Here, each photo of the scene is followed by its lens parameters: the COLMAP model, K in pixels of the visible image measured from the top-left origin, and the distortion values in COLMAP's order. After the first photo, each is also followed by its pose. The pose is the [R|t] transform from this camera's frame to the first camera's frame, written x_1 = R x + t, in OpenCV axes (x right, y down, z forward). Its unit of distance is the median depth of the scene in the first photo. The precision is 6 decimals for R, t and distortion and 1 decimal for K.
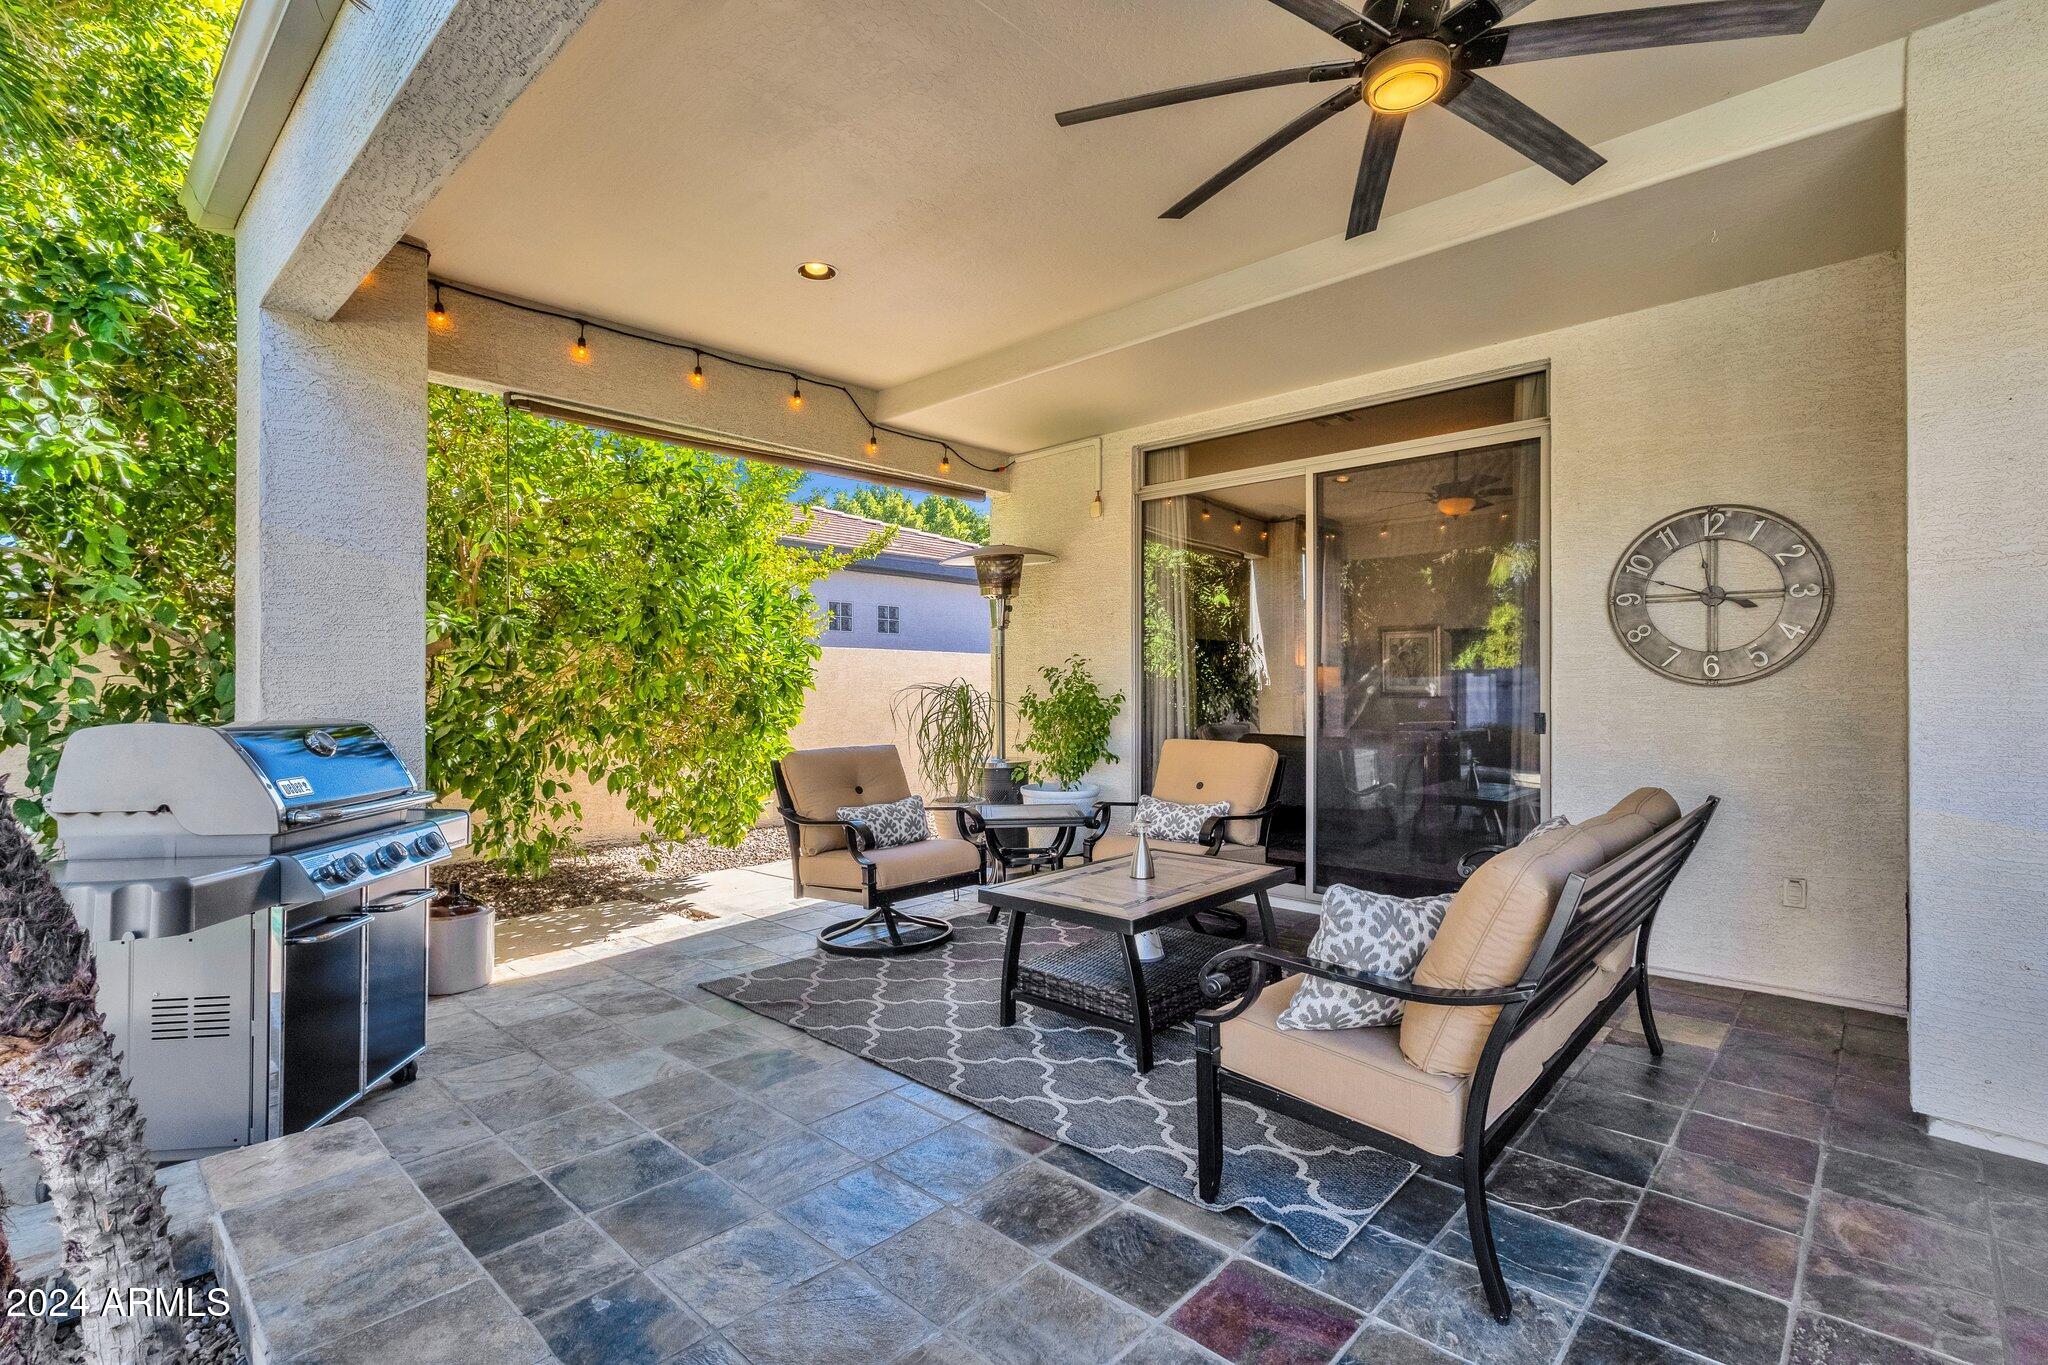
lens RADIAL K [[933.1, 0, 1024.0], [0, 933.1, 682.5], [0, 0, 1]] dist [0.000143, 0.000020]
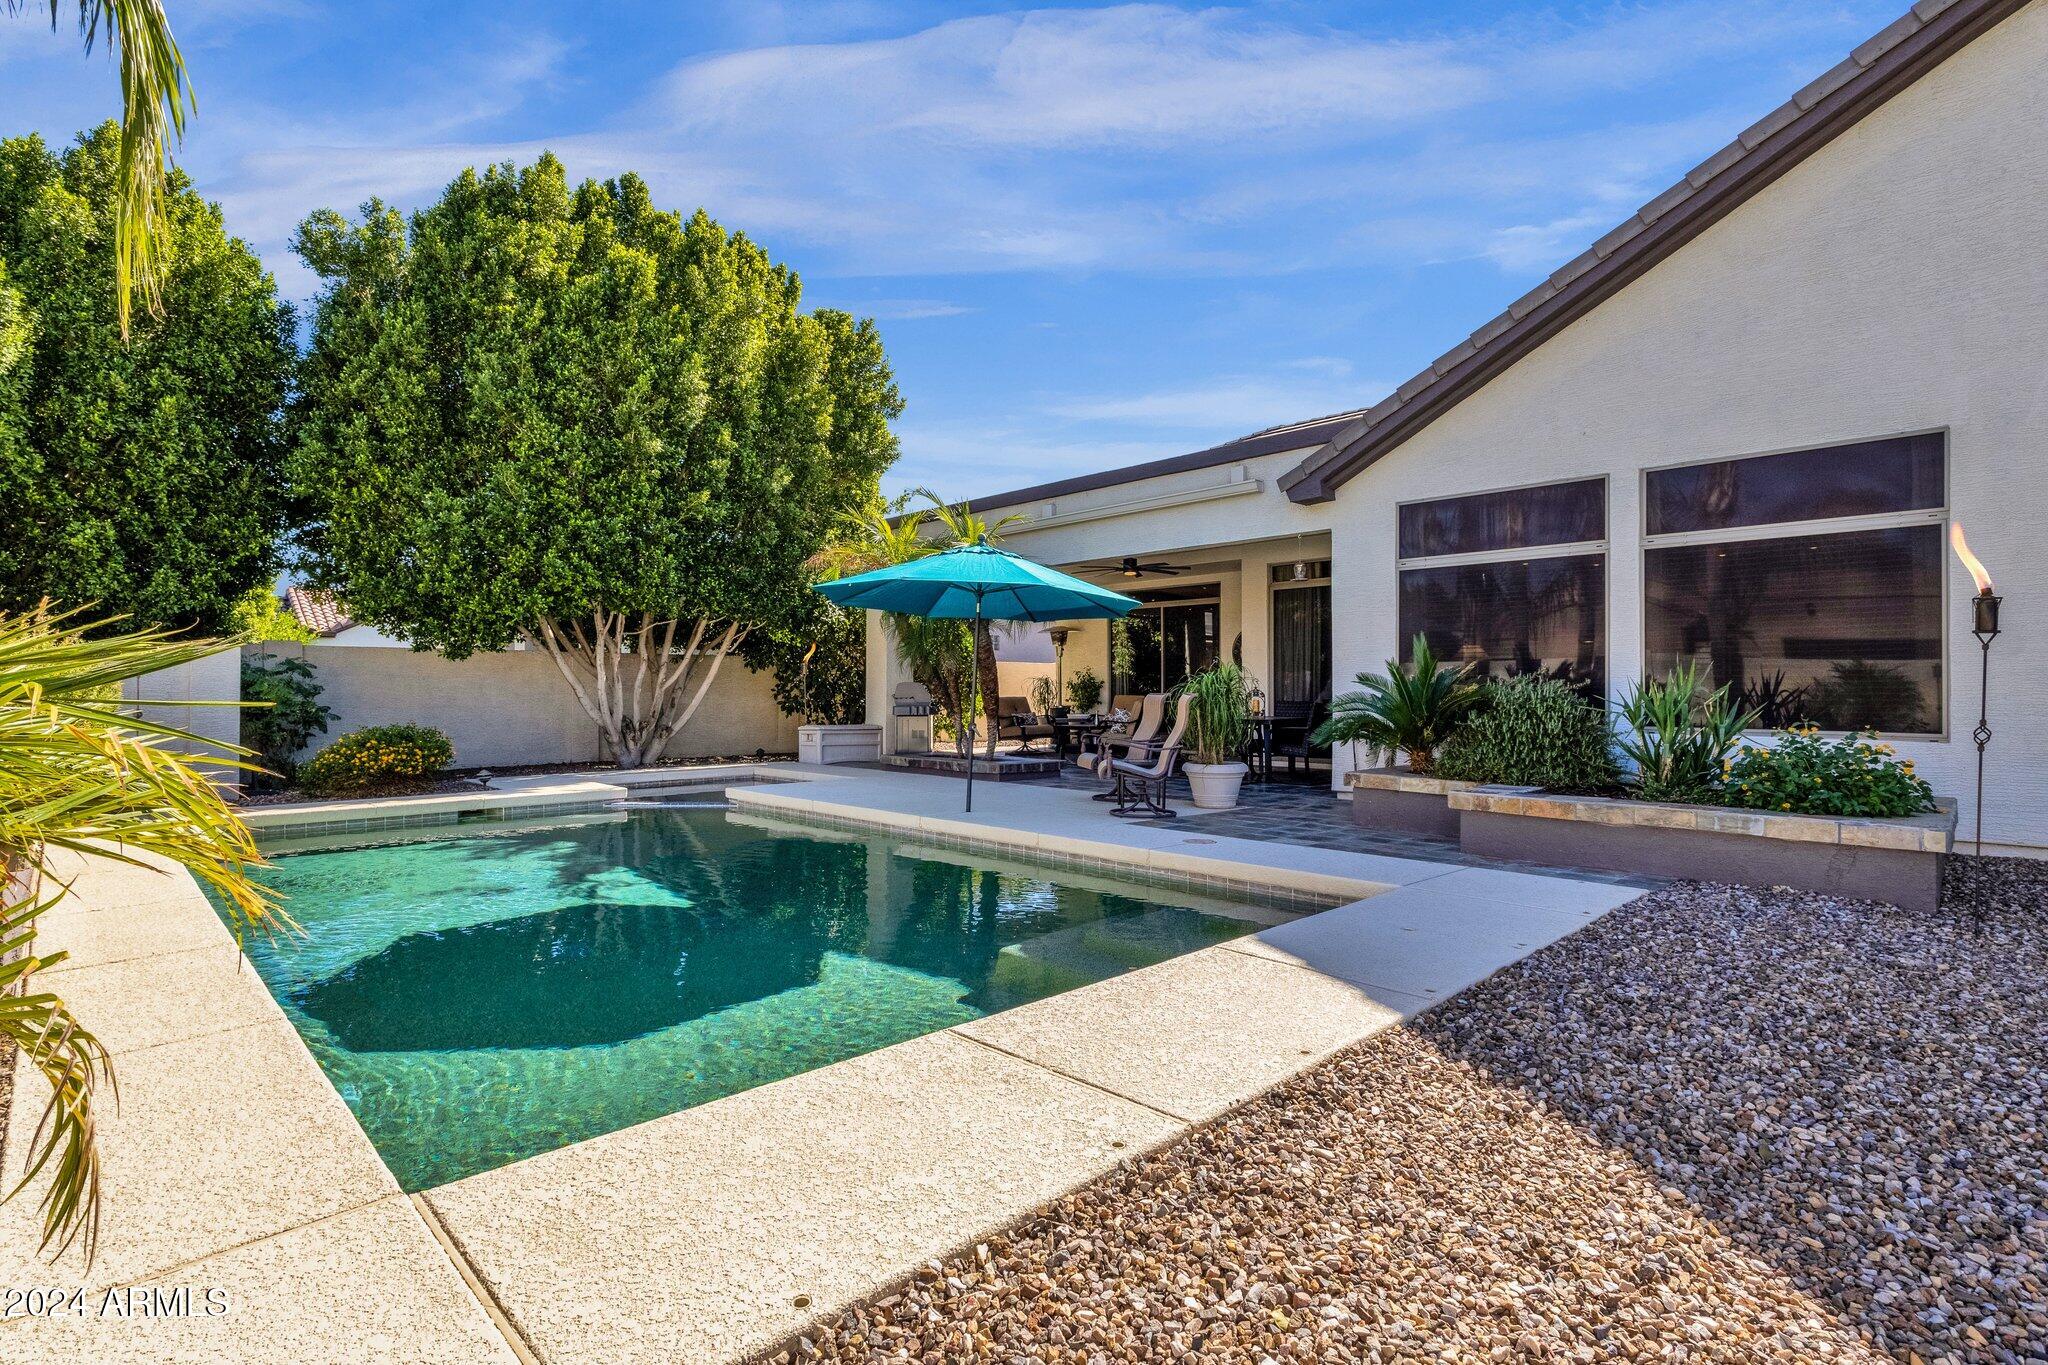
lens RADIAL K [[1009.2, 0, 1018.2], [0, 1009.2, 686.8], [0, 0, 1]] dist [-0.016315, 0.016341]
pose [[0.998408, 0.002669, -0.056348, 0.026905], [-0.002420, 0.999987, 0.004500, 0.022456], [0.056359, -0.004356, 0.998401, -2.600056]]
